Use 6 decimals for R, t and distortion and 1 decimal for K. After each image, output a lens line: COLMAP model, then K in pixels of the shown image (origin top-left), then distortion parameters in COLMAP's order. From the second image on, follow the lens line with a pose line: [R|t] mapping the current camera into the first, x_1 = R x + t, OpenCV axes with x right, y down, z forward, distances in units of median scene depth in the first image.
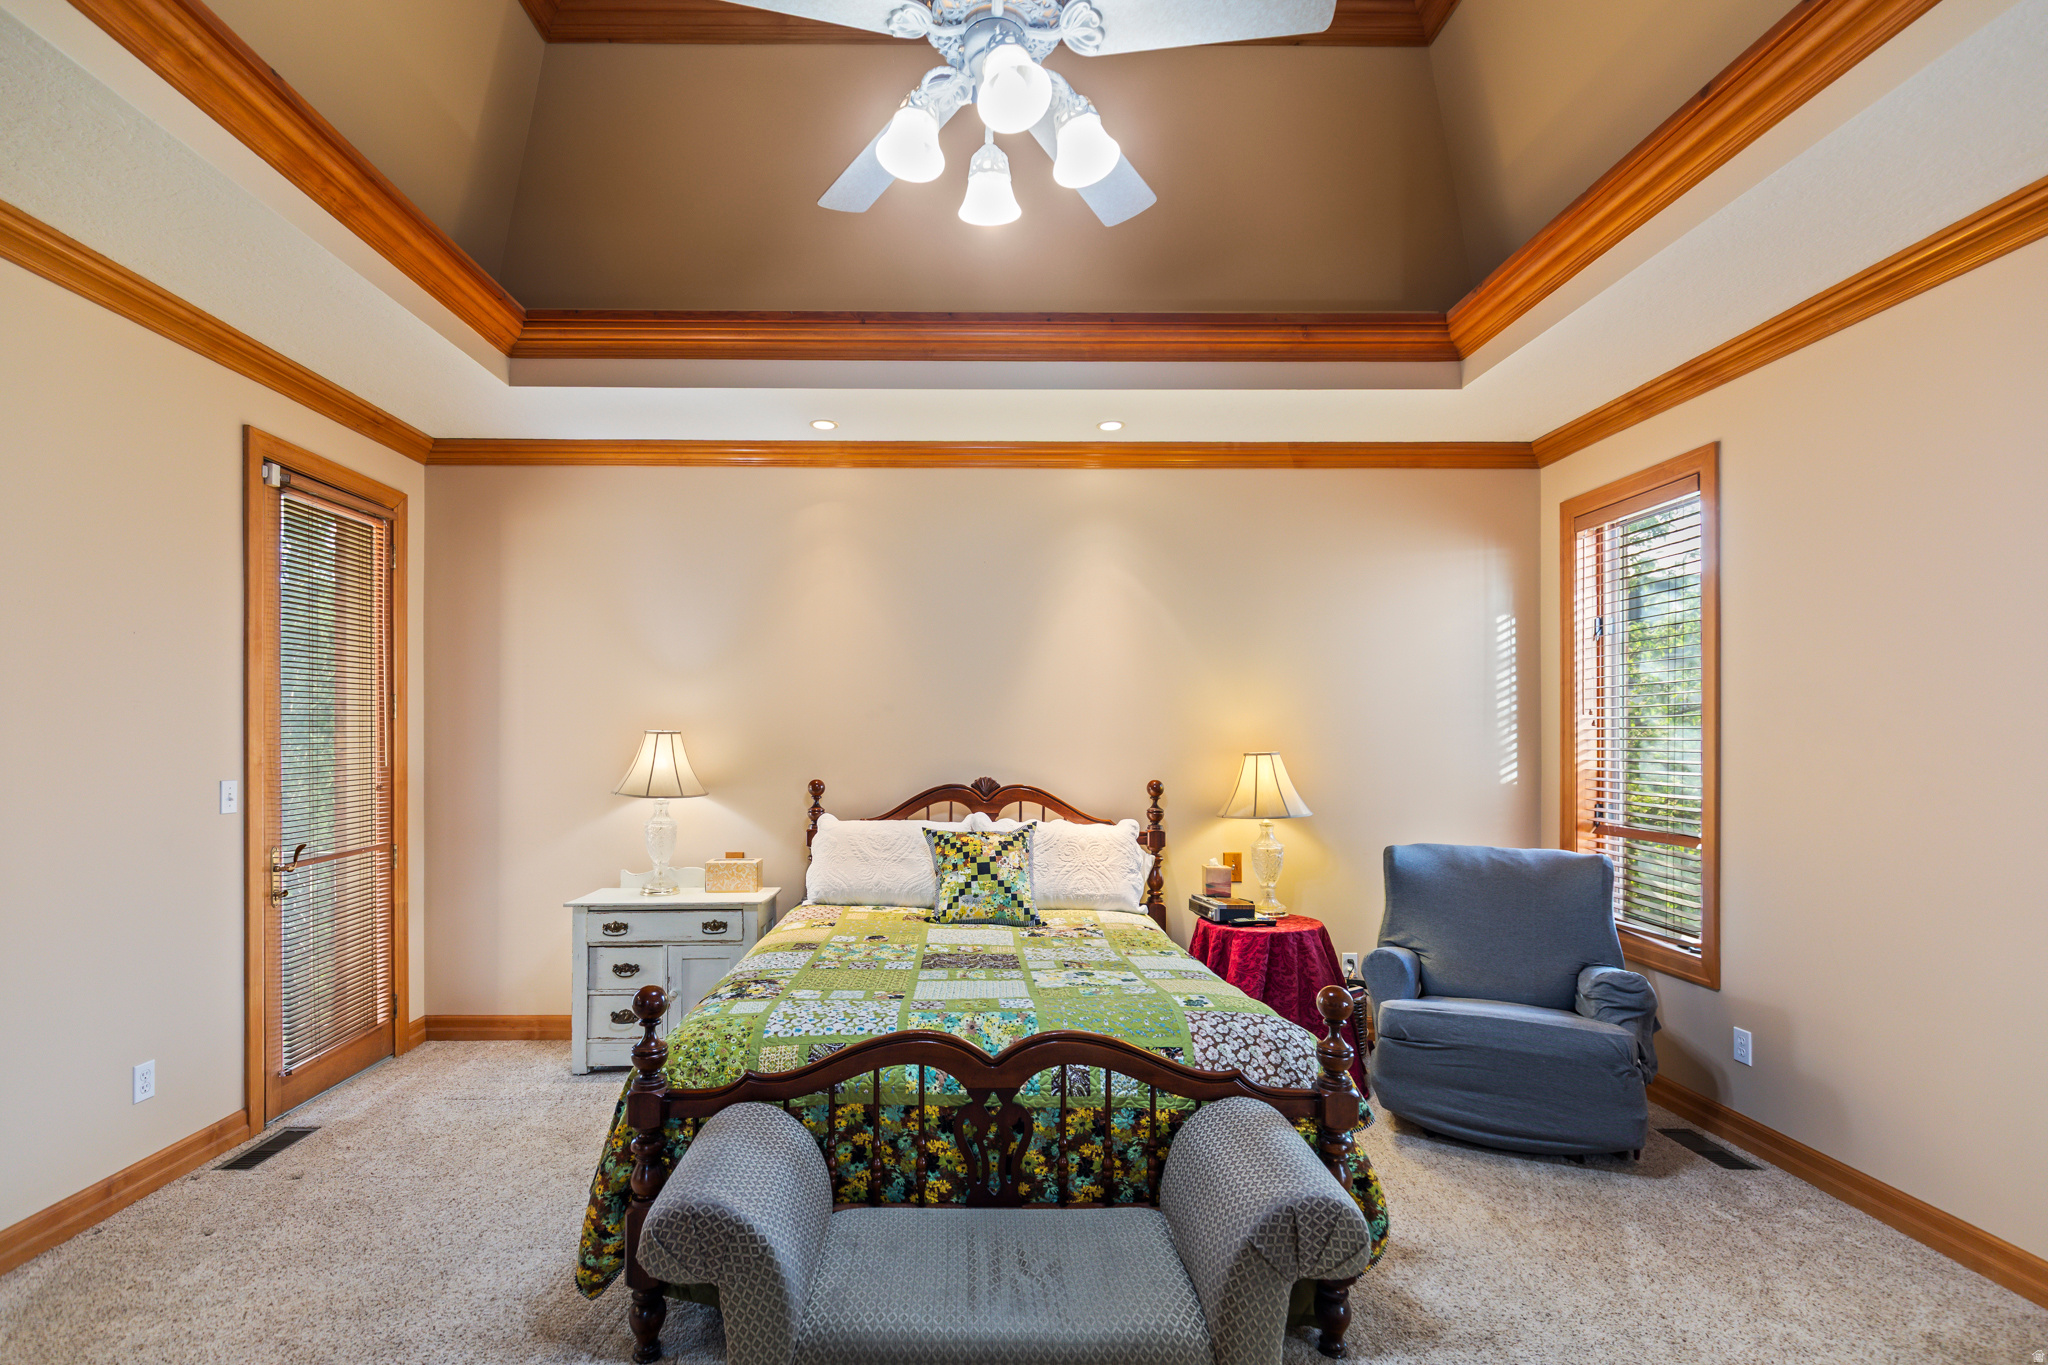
lens RADIAL K [[936.5, 0, 965.4], [0, 936.5, 738.2], [0, 0, 1]] dist [0.010793, -0.000501]
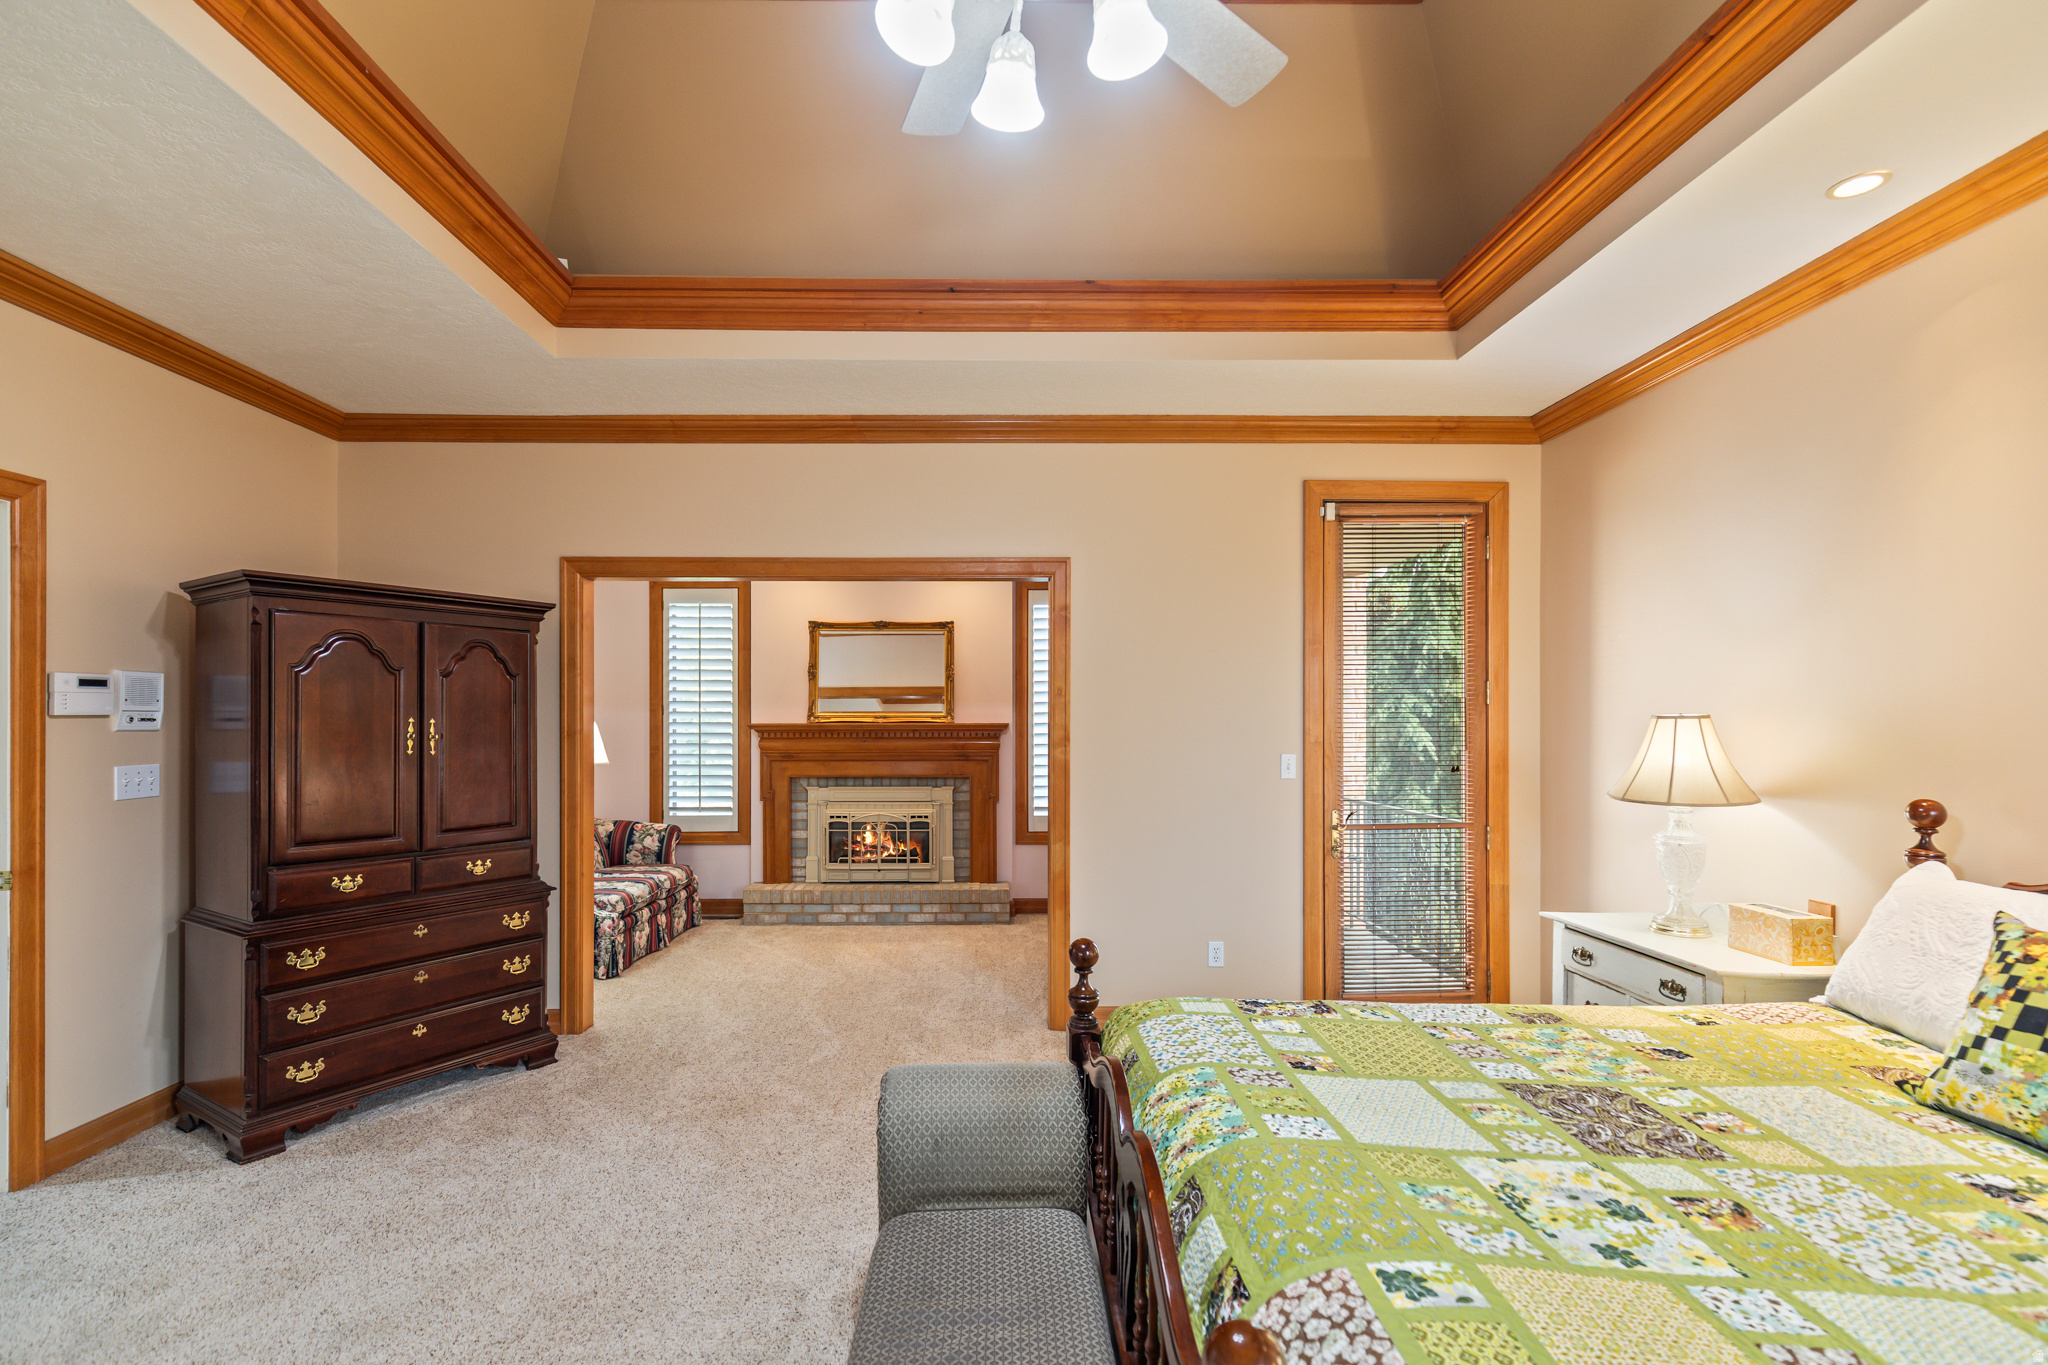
lens RADIAL K [[929.4, 0, 1001.7], [0, 929.4, 719.8], [0, 0, 1]] dist [0.005142, -0.000664]
pose [[0.017435, 0.000045, -0.999848, 0.457366], [-0.004571, 0.999990, -0.000035, -0.001294], [0.999838, 0.004571, 0.017436, 0.505297]]
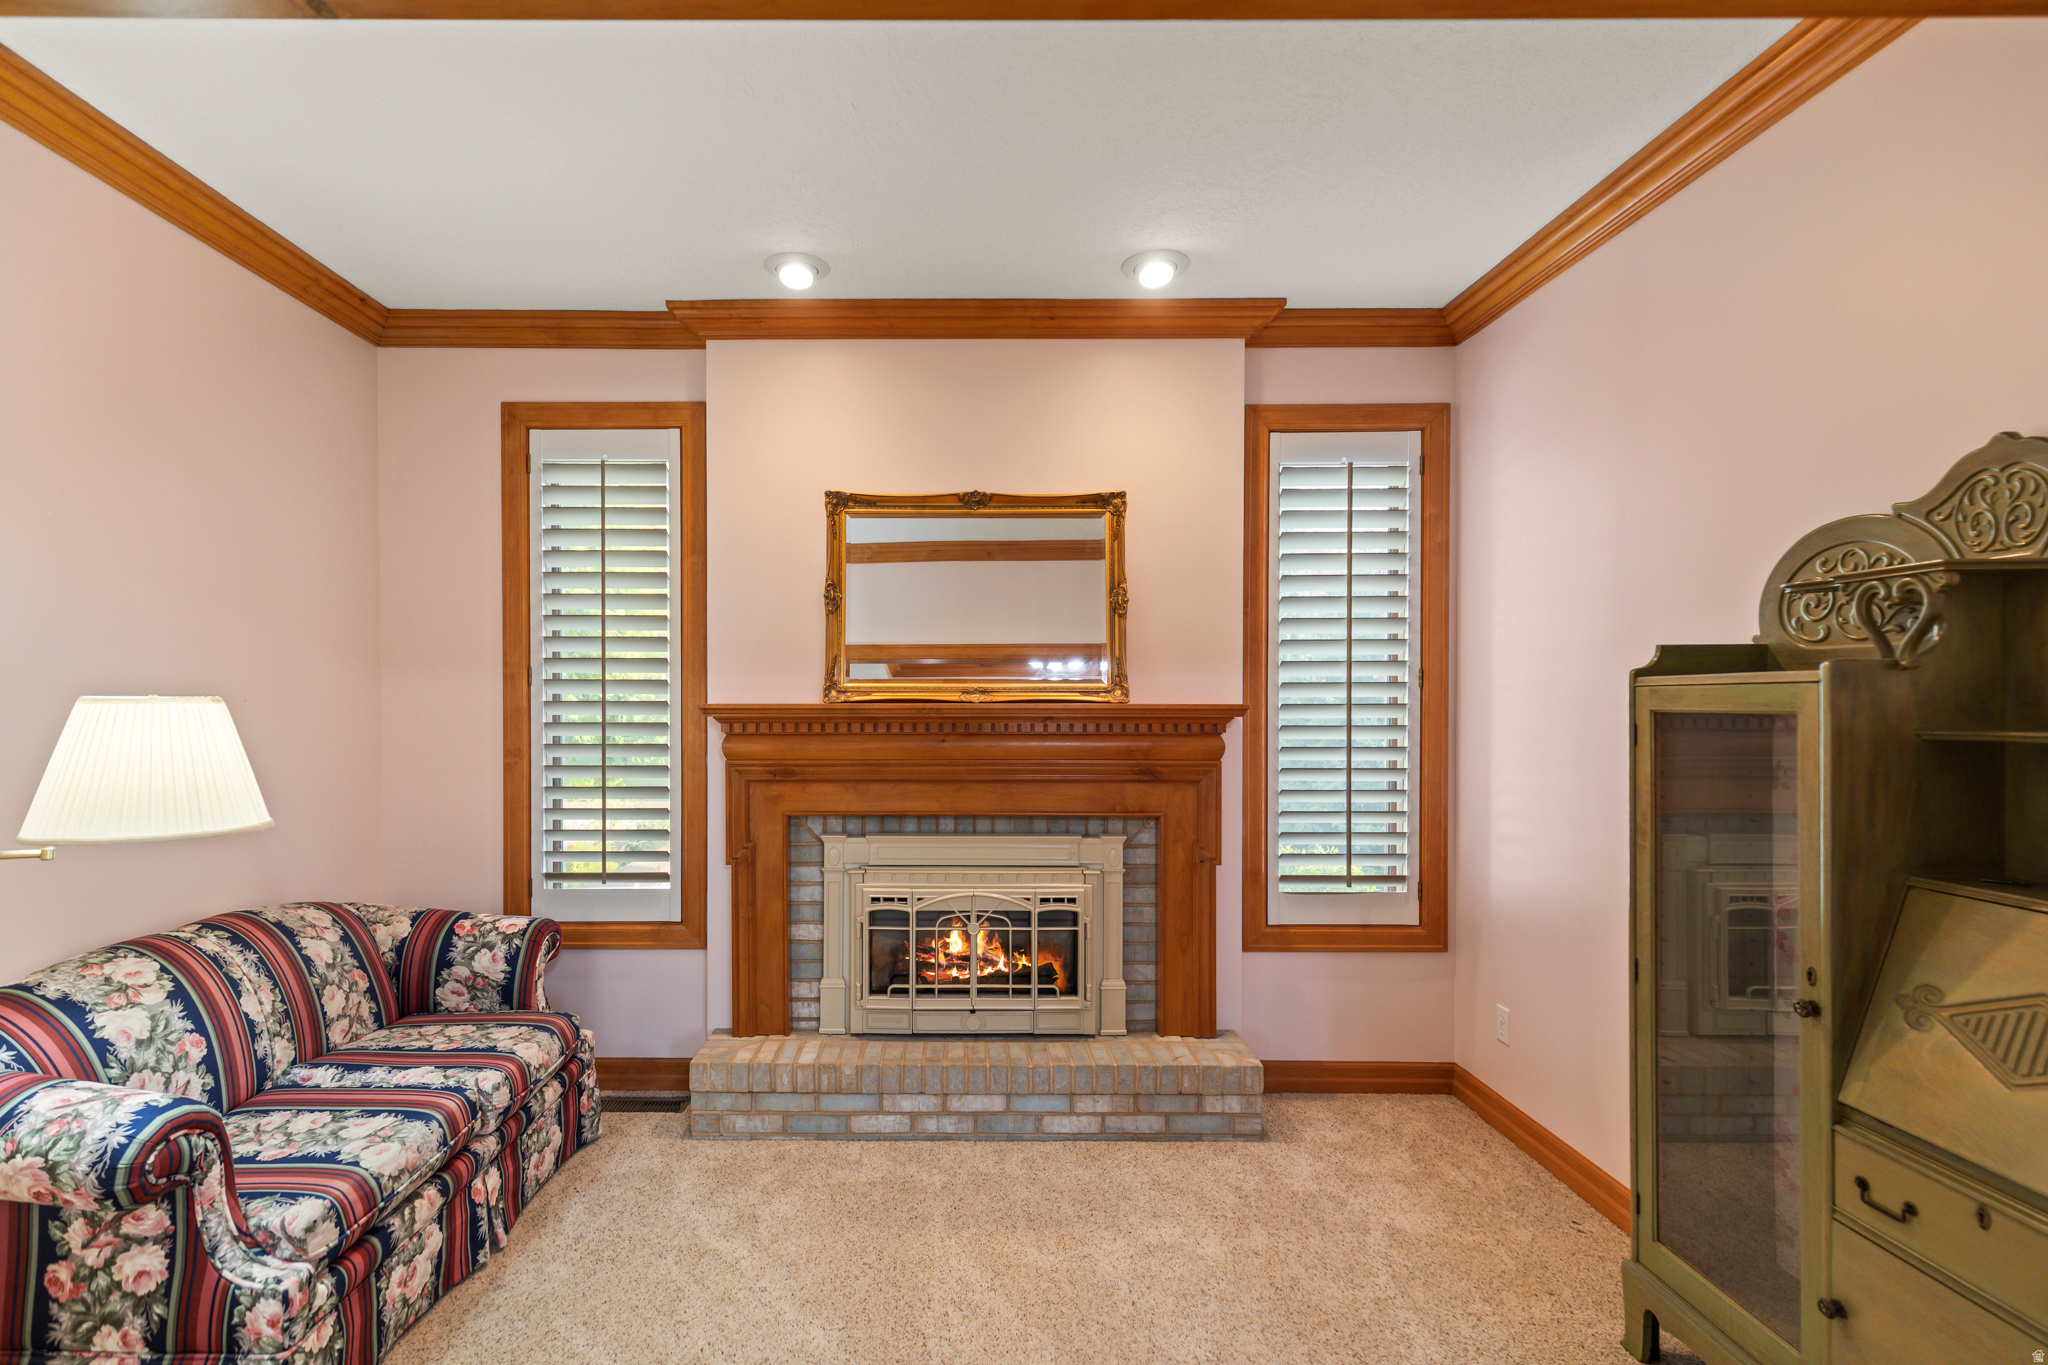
lens RADIAL K [[947.5, 0, 946.9], [0, 947.5, 701.8], [0, 0, 1]] dist [0.002429, -0.000032]
pose [[-0.006570, 0.004020, -0.999970, -0.477887], [-0.006117, 0.999973, 0.004061, 0.001109], [0.999960, 0.006144, -0.006545, 0.278373]]
